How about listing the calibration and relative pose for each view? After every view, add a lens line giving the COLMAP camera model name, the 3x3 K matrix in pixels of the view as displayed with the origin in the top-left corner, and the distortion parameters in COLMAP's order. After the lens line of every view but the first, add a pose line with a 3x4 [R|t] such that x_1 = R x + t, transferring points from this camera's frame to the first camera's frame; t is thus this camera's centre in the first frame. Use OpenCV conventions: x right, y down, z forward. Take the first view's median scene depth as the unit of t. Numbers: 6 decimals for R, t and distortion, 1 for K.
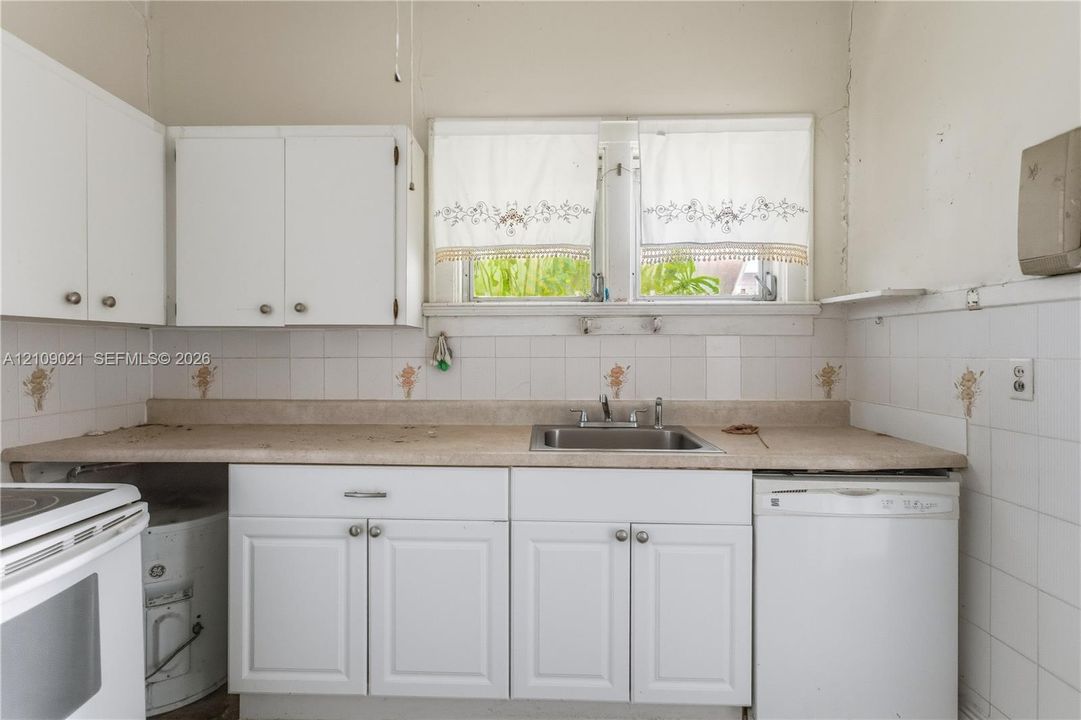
lens RADIAL K [[516.4, 0, 540.5], [0, 516.4, 360.0], [0, 0, 1]] dist [-0.002812, -0.000451]
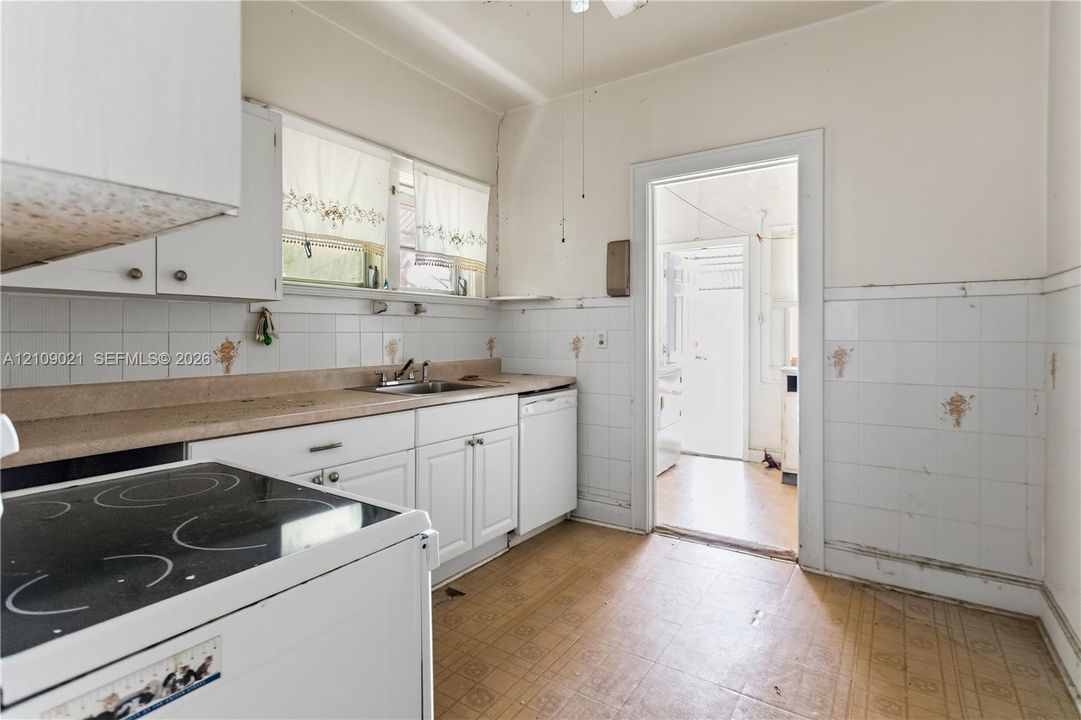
lens RADIAL K [[523.3, 0, 534.0], [0, 523.3, 337.7], [0, 0, 1]] dist [0.002478, -0.000208]
pose [[0.546777, -0.008004, 0.837240, -0.808662], [0.016471, 0.999864, -0.001198, 0.017448], [-0.837116, 0.014445, 0.546835, -0.031288]]
